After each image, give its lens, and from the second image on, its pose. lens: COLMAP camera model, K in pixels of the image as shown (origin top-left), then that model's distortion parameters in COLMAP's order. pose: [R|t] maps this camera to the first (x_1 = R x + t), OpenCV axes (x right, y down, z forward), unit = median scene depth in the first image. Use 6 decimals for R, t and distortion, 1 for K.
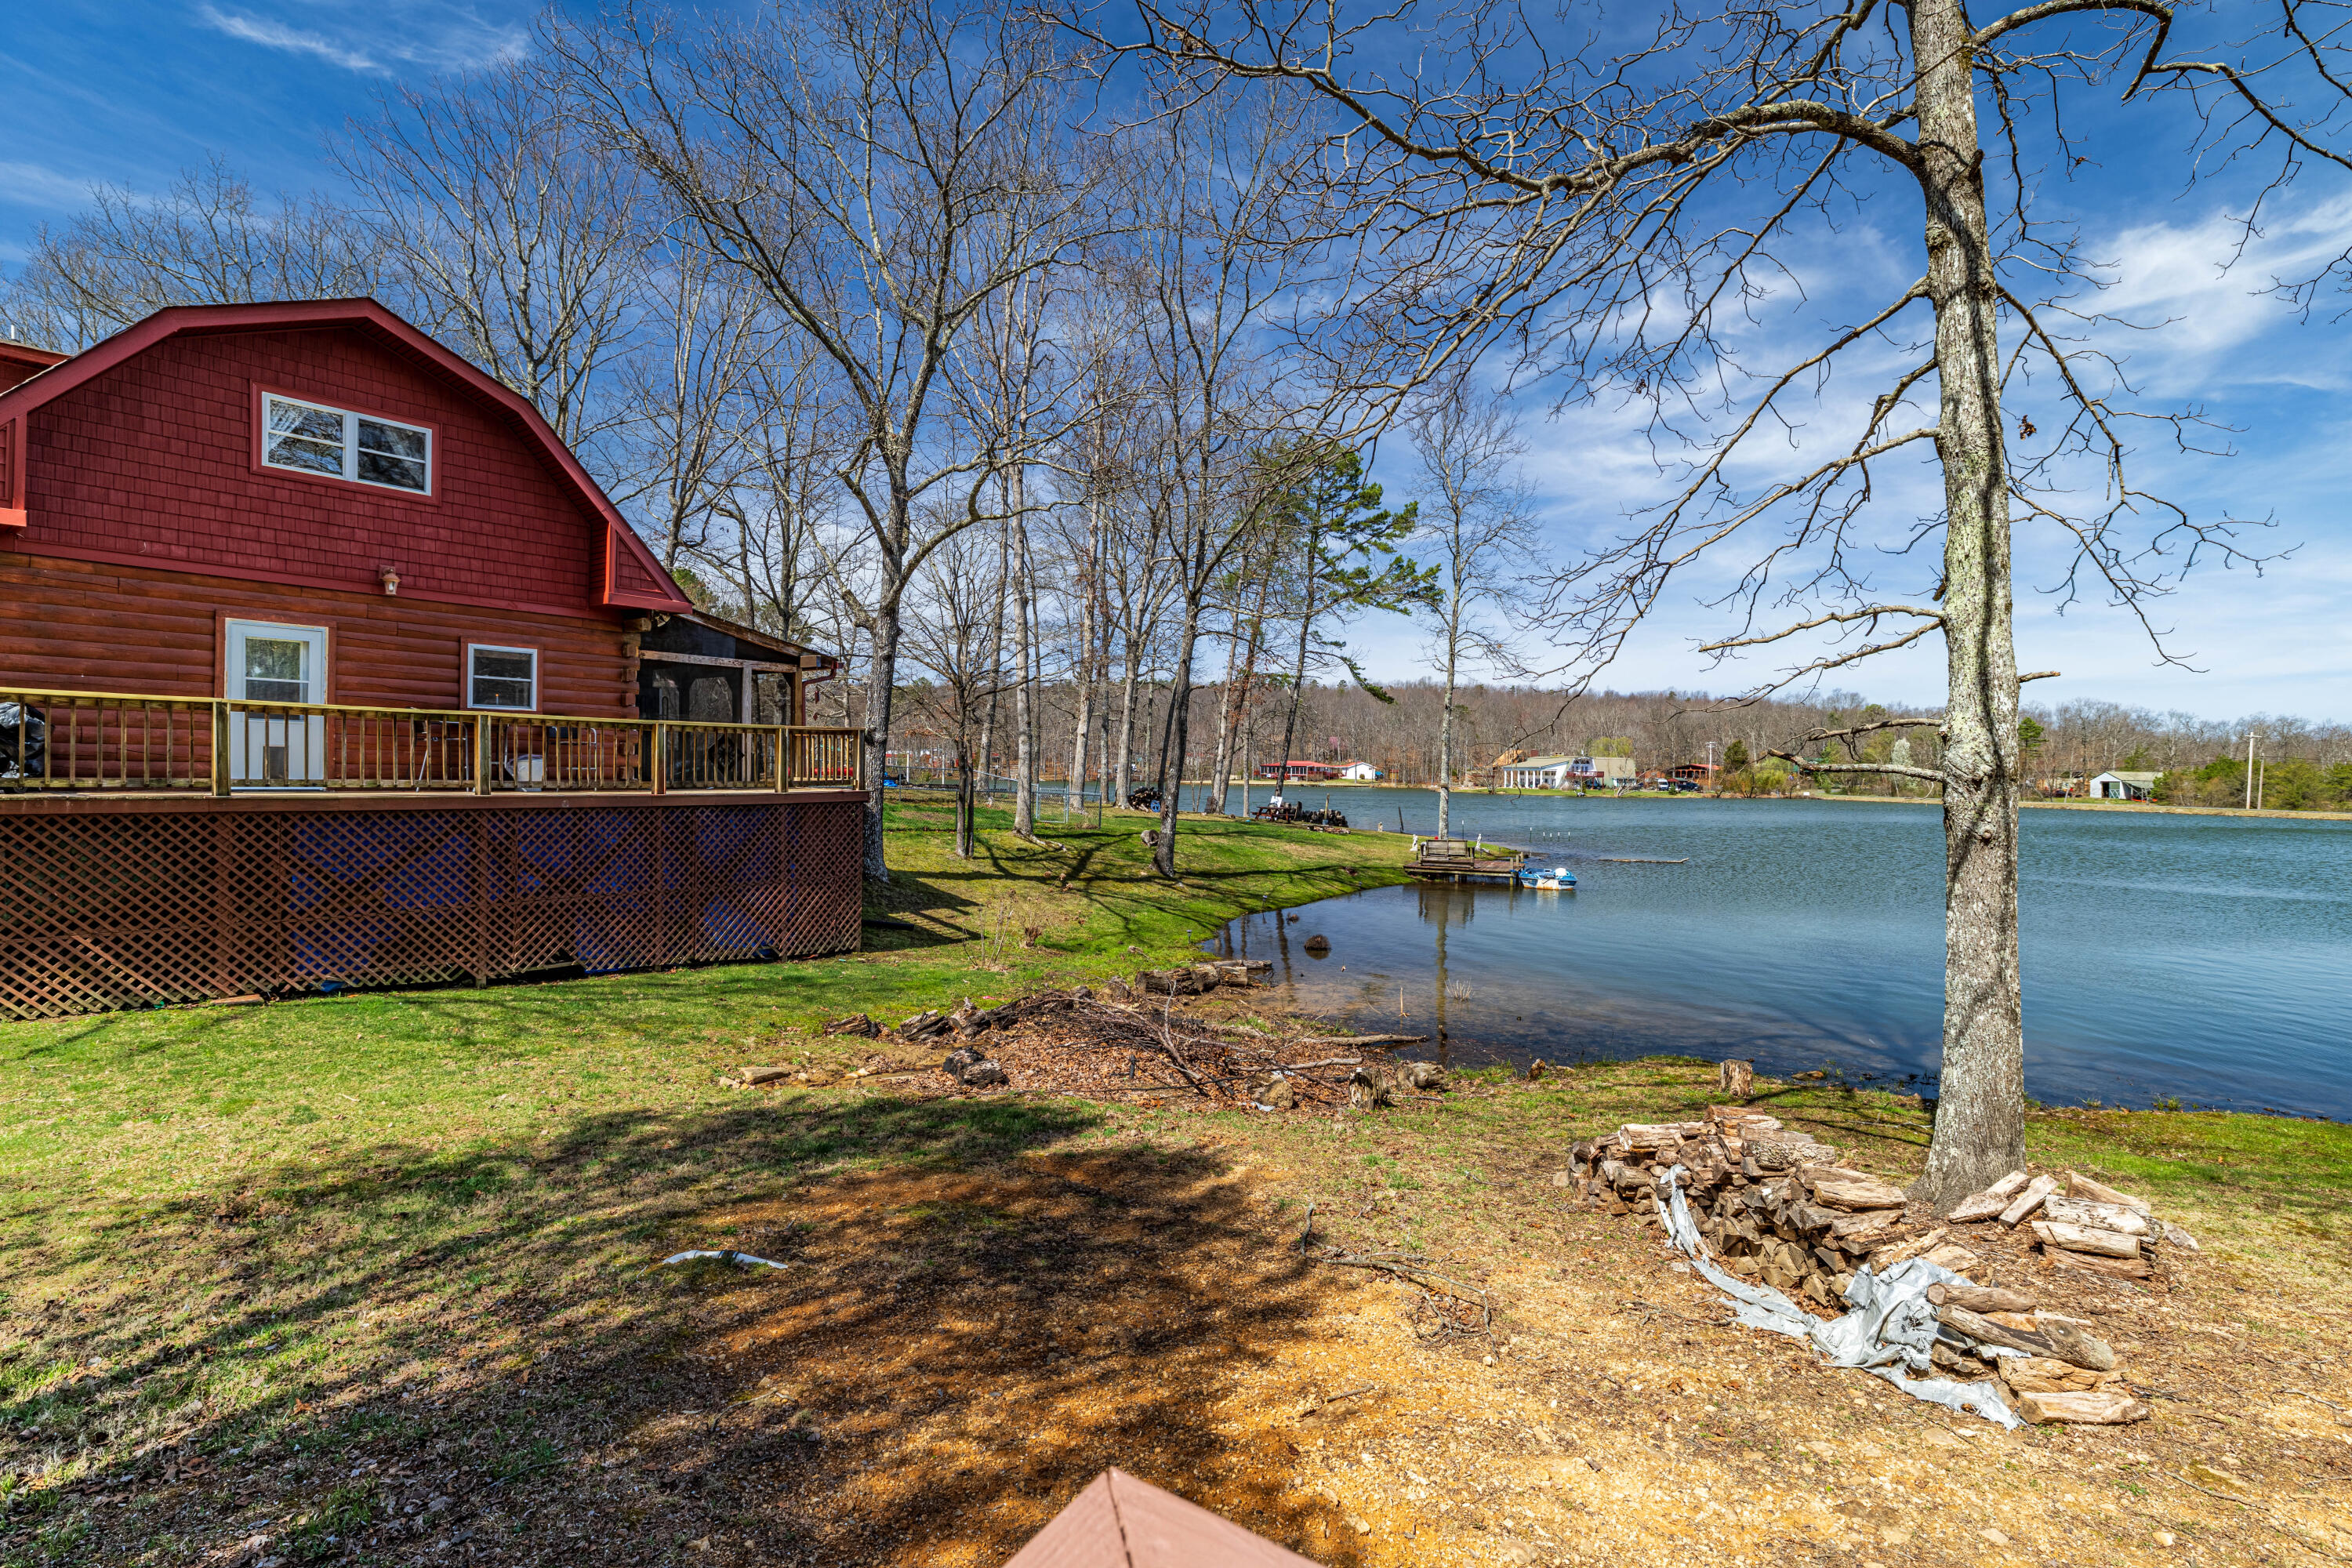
lens RADIAL K [[1121.8, 0, 1153.9], [0, 1121.8, 778.6], [0, 0, 1]] dist [0.000783, 0.000811]
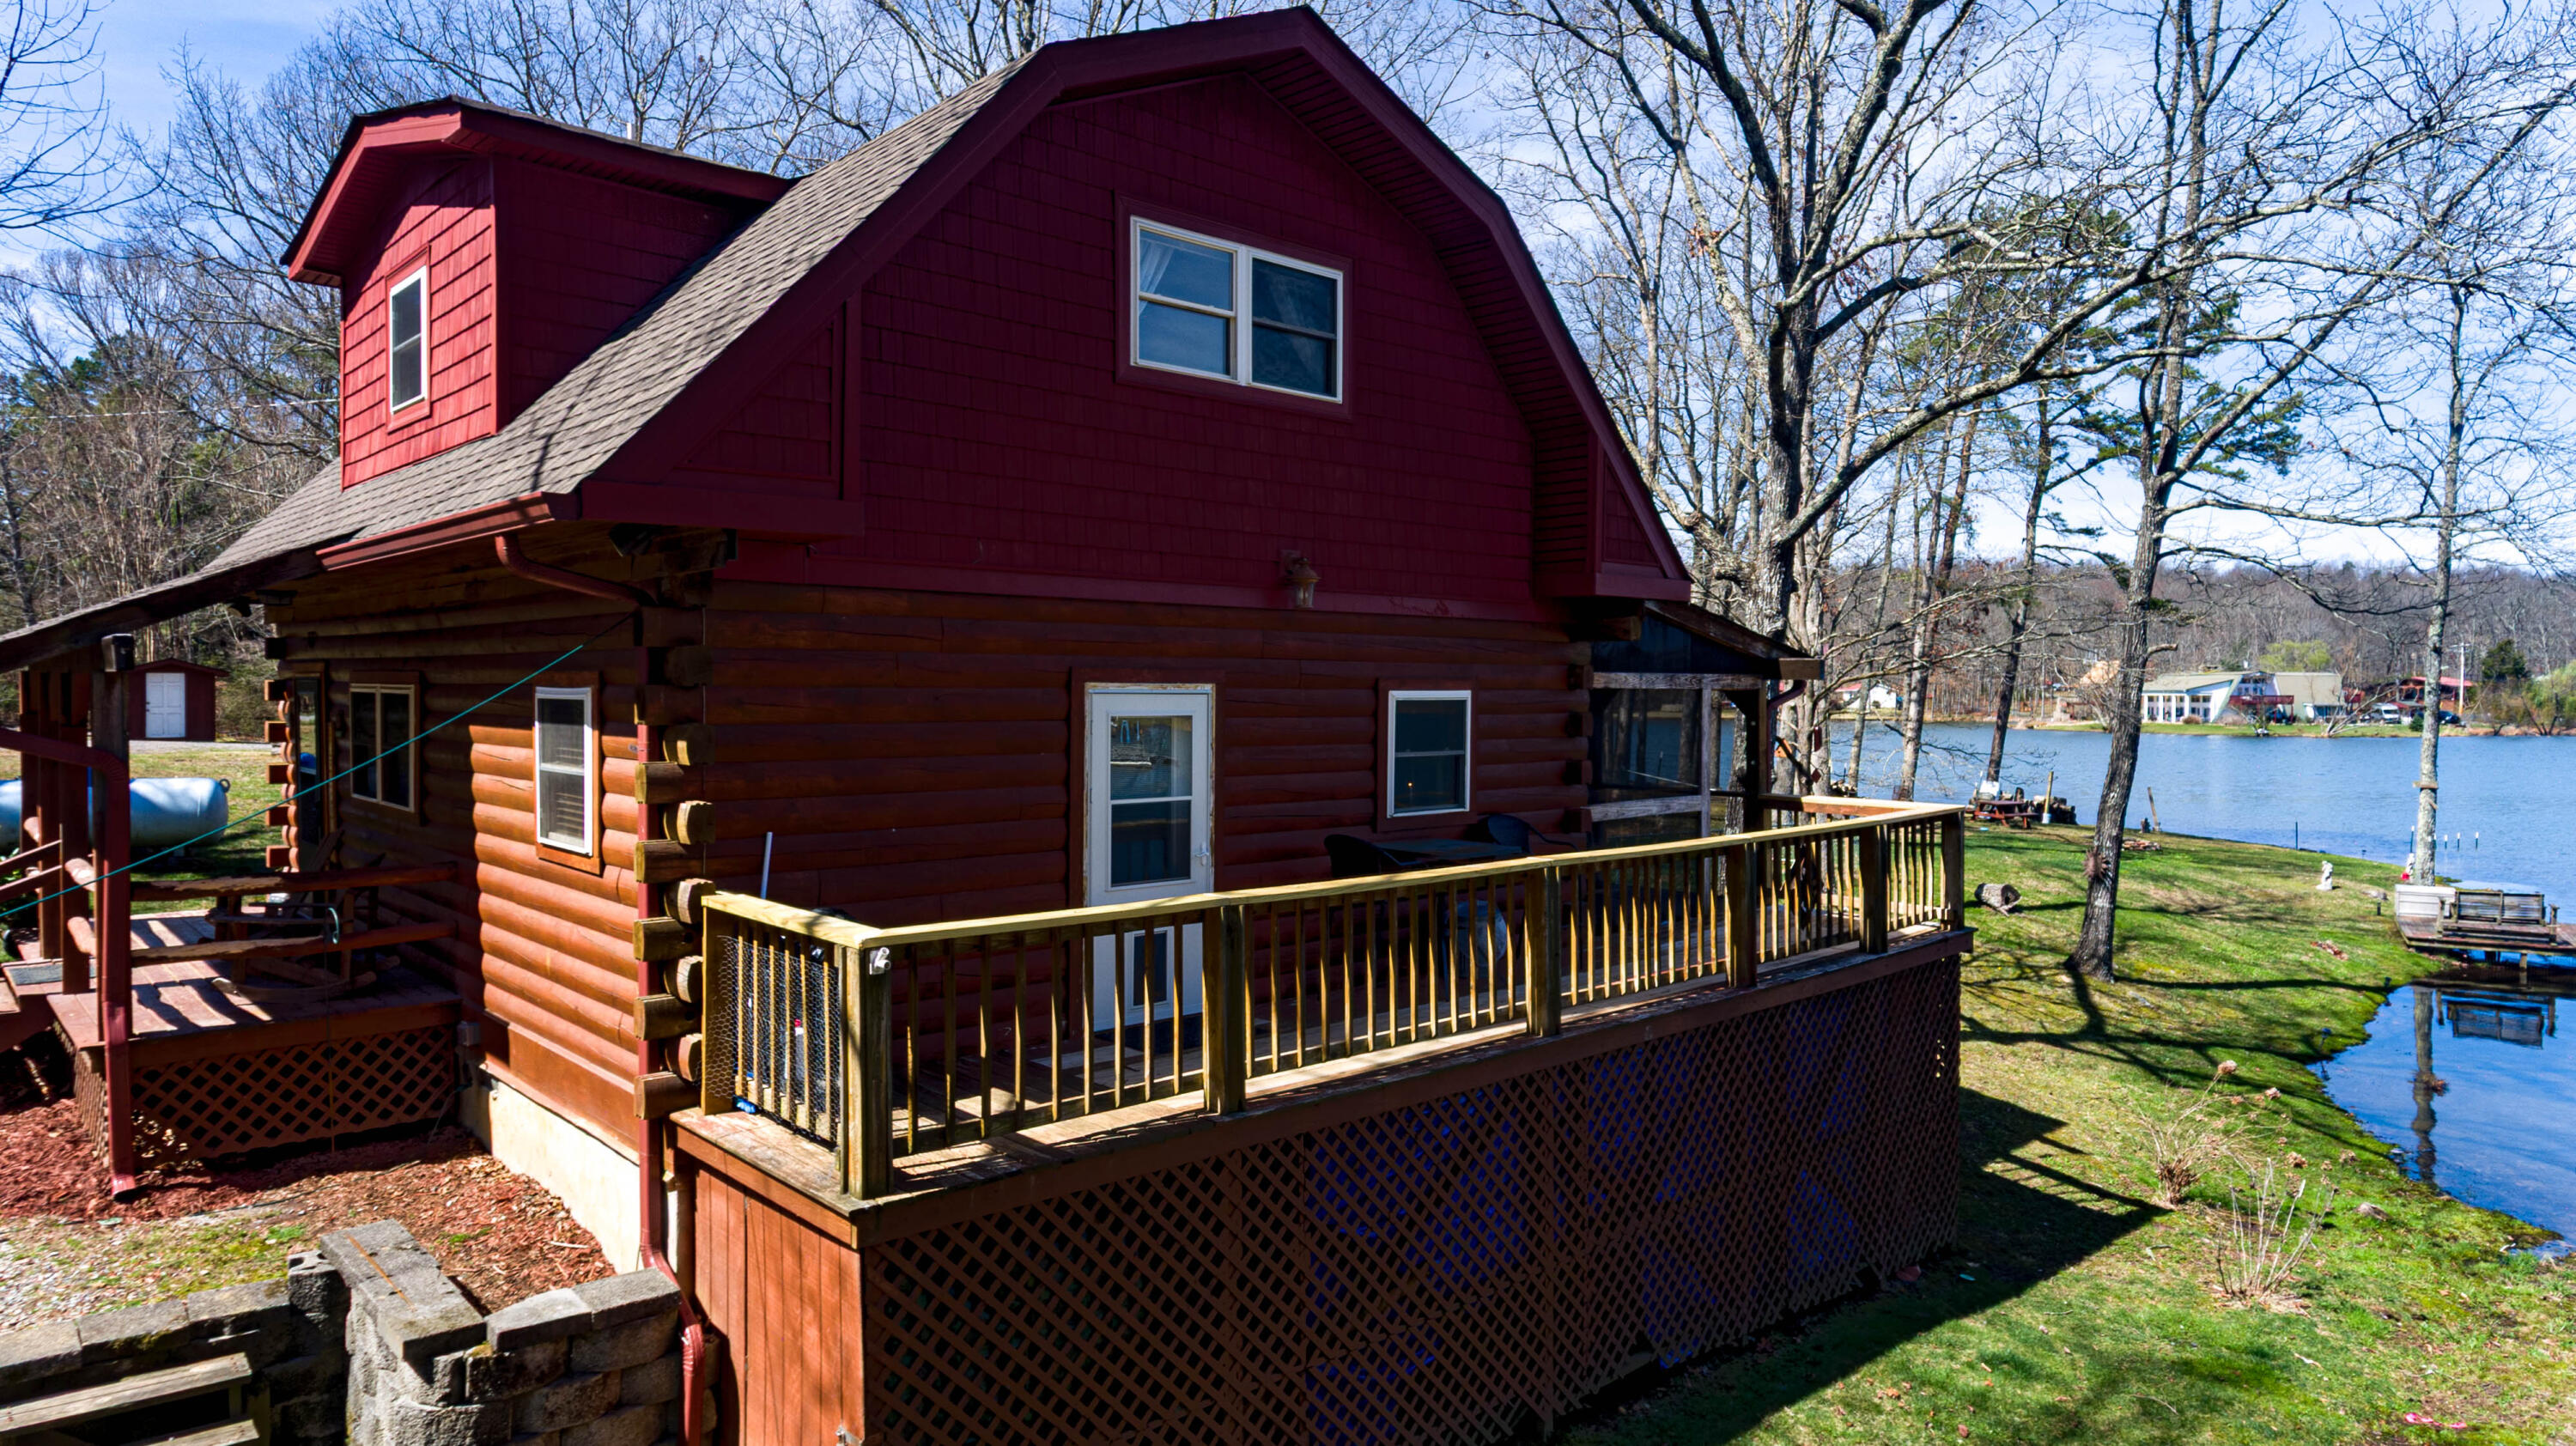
lens RADIAL K [[1606.5, 0, 1283.7], [0, 1606.5, 716.7], [0, 0, 1]] dist [0.000864, 0.004058]
pose [[0.986826, -0.011056, -0.161407, -0.584058], [0.011640, 0.999929, 0.002673, -0.120126], [0.161366, -0.004517, 0.986884, 0.305085]]
